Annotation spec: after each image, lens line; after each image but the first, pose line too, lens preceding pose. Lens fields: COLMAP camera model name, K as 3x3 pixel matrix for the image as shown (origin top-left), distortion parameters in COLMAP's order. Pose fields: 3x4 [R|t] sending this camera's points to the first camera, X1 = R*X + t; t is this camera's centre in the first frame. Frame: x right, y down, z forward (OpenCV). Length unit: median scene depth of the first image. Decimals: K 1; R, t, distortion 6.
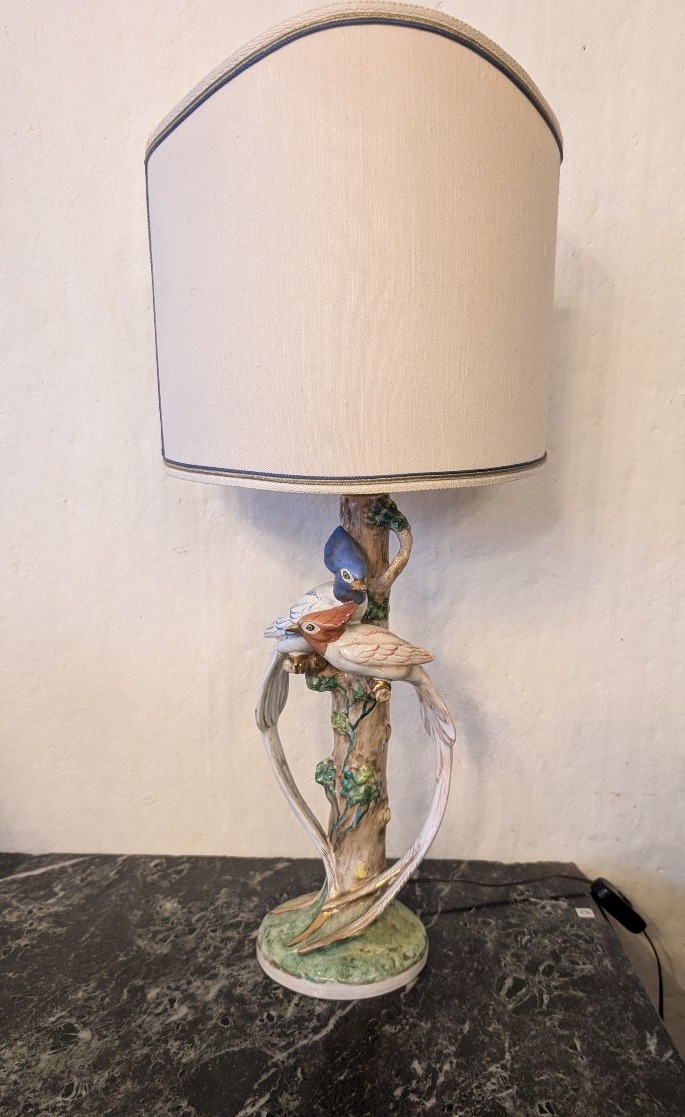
lens RADIAL K [[835.8, 0, 363.5], [0, 835.8, 586.1], [0, 0, 1]] dist [0.002367, -0.005753]
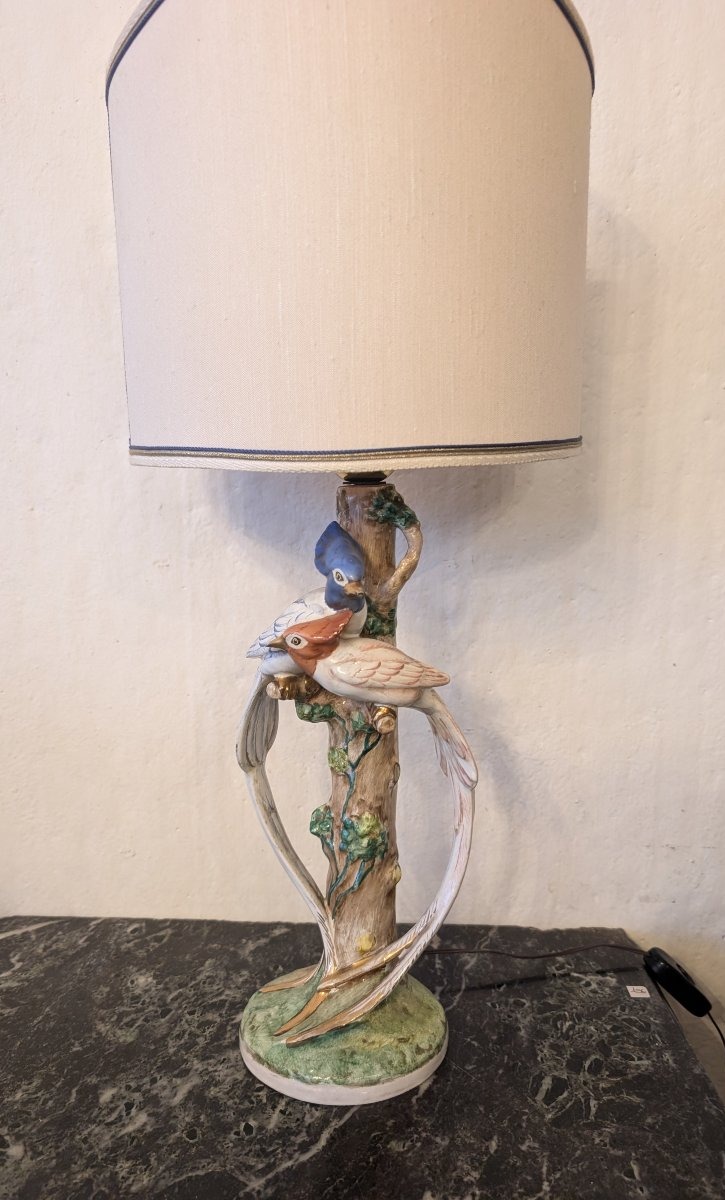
lens RADIAL K [[829.3, 0, 378.1], [0, 829.3, 596.1], [0, 0, 1]] dist [-0.007892, 0.005549]
pose [[0.999616, -0.007297, -0.026746, 0.034939], [0.005950, 0.998726, -0.050110, 0.041686], [0.027078, 0.049931, 0.998386, 0.169645]]
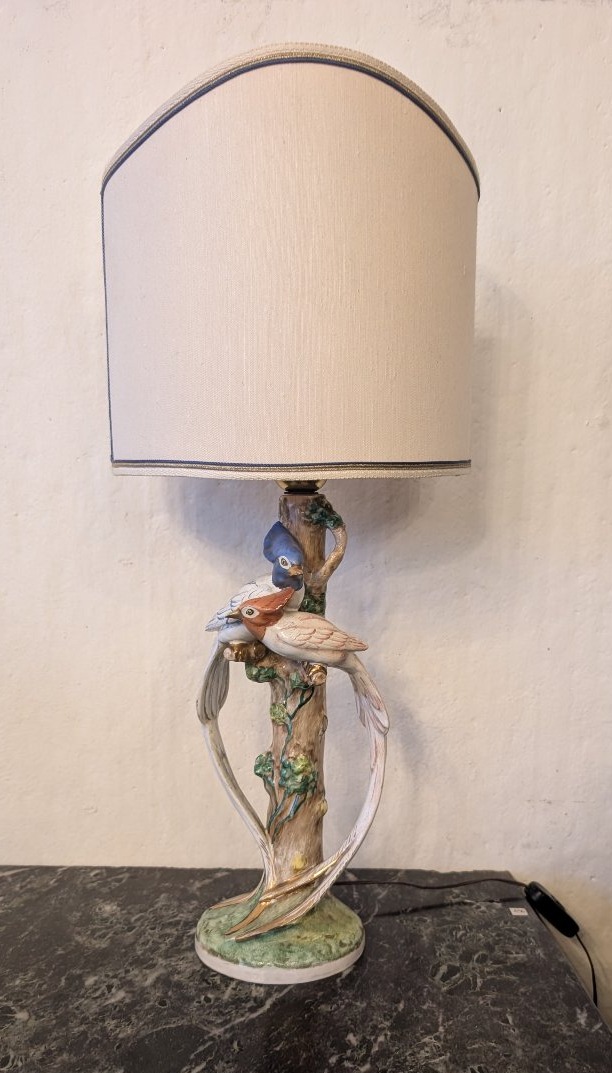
lens RADIAL K [[833.5, 0, 334.5], [0, 833.5, 599.7], [0, 0, 1]] dist [0.005452, -0.008618]
pose [[0.999517, 0.000222, 0.031076, 0.009527], [0.002526, 0.996085, -0.088366, 0.114201], [-0.030974, 0.088401, 0.995603, -0.046898]]
